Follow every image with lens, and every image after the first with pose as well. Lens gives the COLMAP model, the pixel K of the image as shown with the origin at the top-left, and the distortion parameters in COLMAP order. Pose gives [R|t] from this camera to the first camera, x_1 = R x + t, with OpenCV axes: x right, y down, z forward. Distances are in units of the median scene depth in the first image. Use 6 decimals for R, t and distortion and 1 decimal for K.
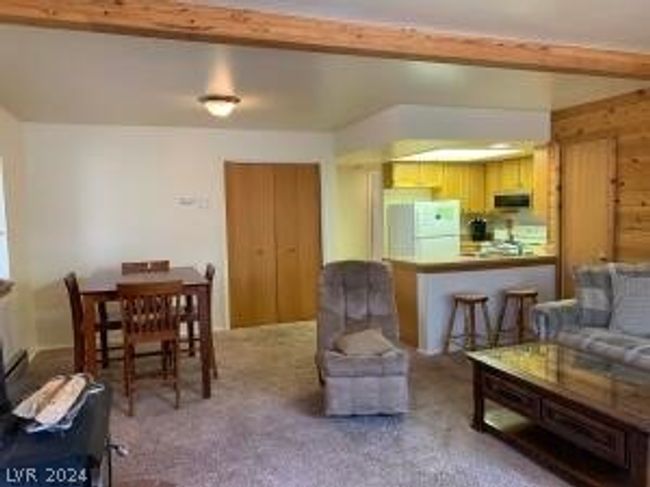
lens RADIAL K [[489.2, 0, 321.6], [0, 489.2, 234.8], [0, 0, 1]] dist [0.047280, -0.058736]
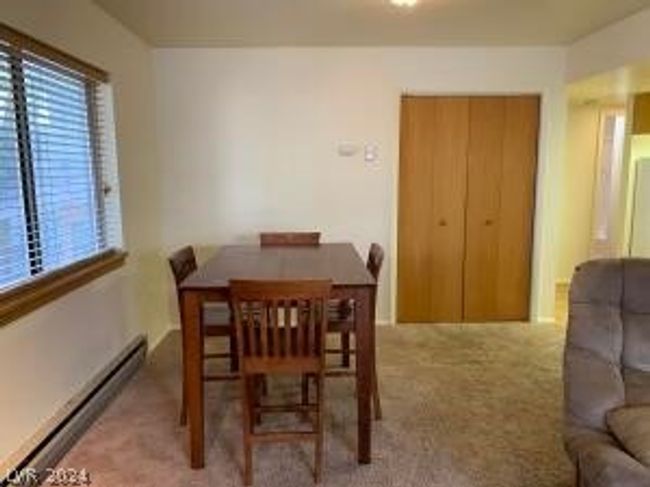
lens RADIAL K [[495.7, 0, 325.0], [0, 495.7, 243.5], [0, 0, 1]] dist [0.057828, 0.000770]
pose [[0.950160, 0.062751, -0.305382, -0.085556], [-0.031178, 0.993749, 0.107193, -0.011353], [0.310200, -0.092330, 0.946177, 0.335735]]
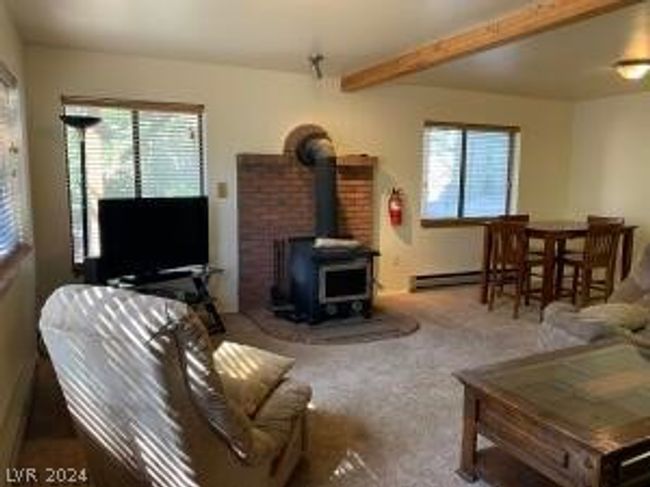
lens RADIAL K [[489.2, 0, 321.6], [0, 489.2, 234.8], [0, 0, 1]] dist [0.047280, -0.058736]
pose [[0.108224, 0.144199, -0.983613, 0.738333], [-0.061574, 0.988497, 0.138140, -0.021889], [0.992218, 0.045615, 0.115858, 0.239423]]
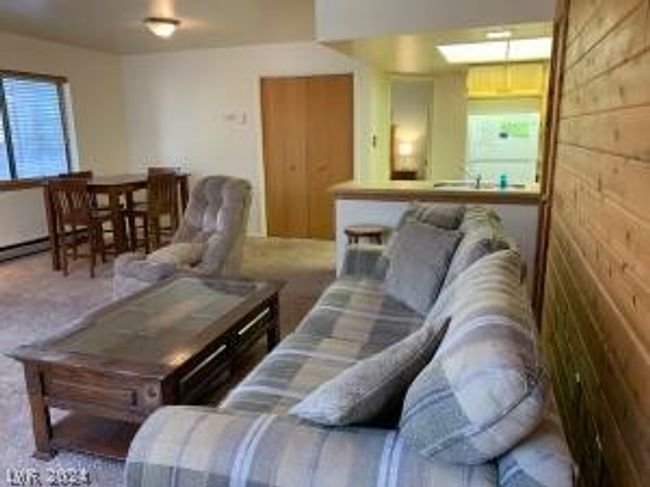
lens RADIAL K [[489.2, 0, 321.6], [0, 489.2, 234.8], [0, 0, 1]] dist [0.047280, -0.058736]
pose [[0.786561, 0.138624, -0.601752, 0.756941], [-0.036992, 0.983304, 0.178168, -0.013855], [0.616404, -0.117880, 0.778557, 0.291160]]
